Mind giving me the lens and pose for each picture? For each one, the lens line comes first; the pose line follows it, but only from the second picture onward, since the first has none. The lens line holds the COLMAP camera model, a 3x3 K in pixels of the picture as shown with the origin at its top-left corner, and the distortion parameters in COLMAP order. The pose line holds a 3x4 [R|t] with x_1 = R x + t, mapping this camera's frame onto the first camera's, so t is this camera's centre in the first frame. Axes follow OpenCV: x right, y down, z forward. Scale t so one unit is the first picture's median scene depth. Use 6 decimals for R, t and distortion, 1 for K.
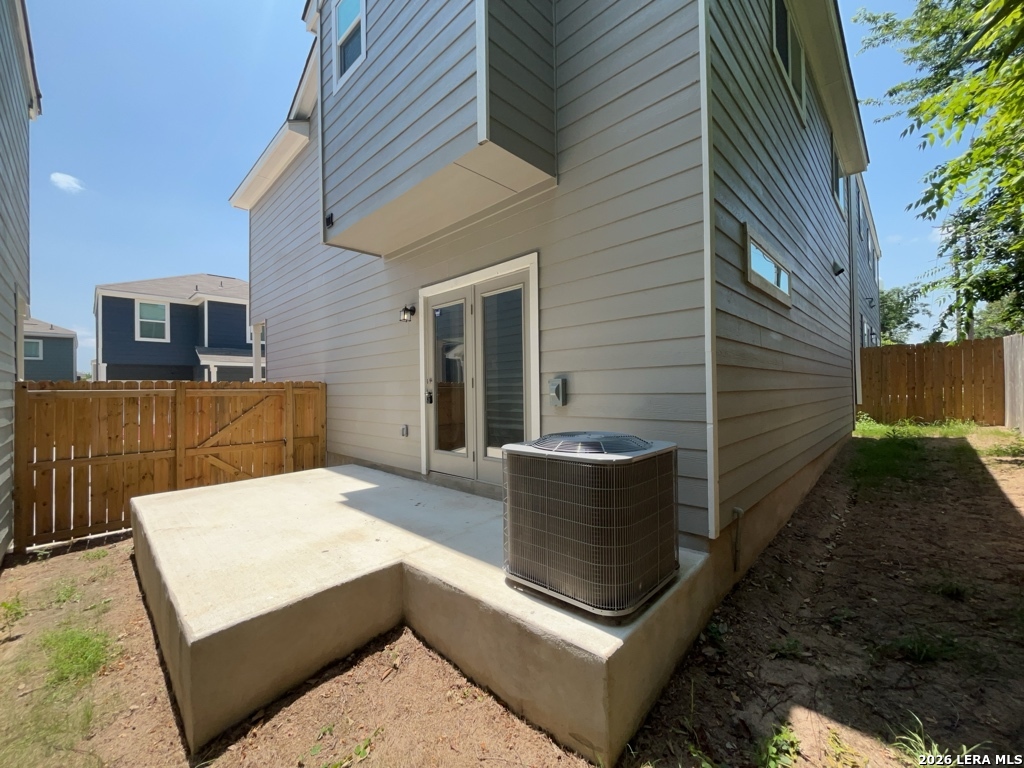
lens RADIAL K [[412.4, 0, 514.2], [0, 412.4, 384.7], [0, 0, 1]] dist [-0.003410, 0.000449]
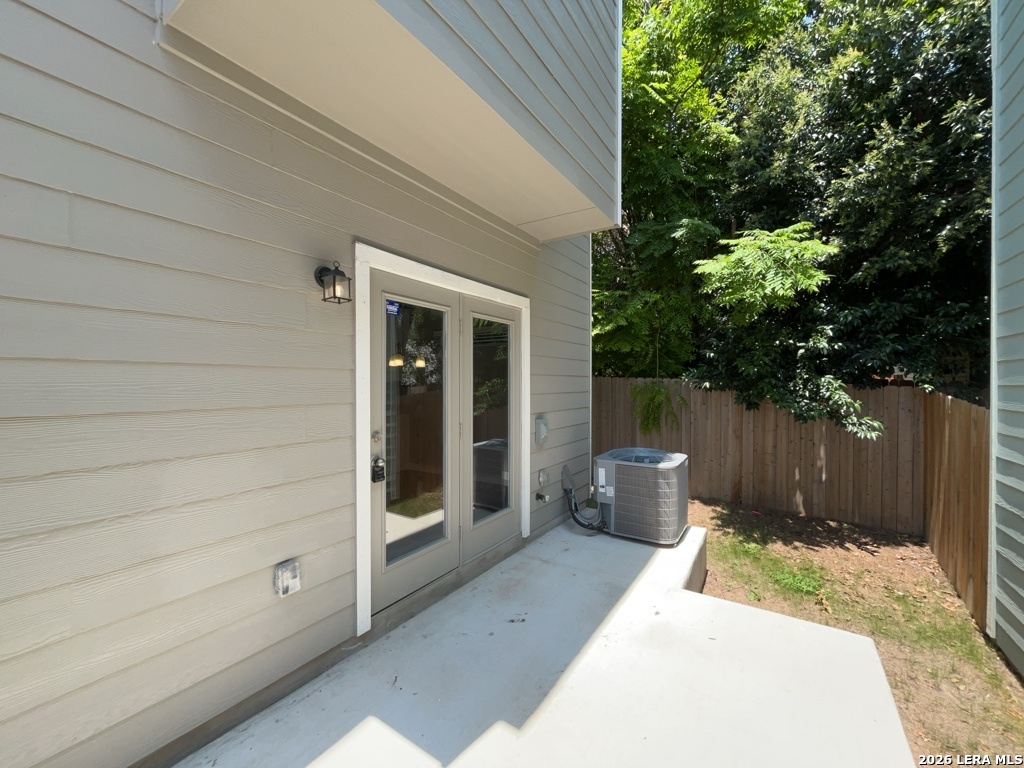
lens RADIAL K [[412.4, 0, 514.4], [0, 412.4, 384.3], [0, 0, 1]] dist [-0.003410, 0.000449]
pose [[-0.174409, 0.016741, 0.984531, -0.796212], [0.000470, 0.999857, -0.016919, -0.068765], [-0.984673, -0.002488, -0.174392, 1.002221]]
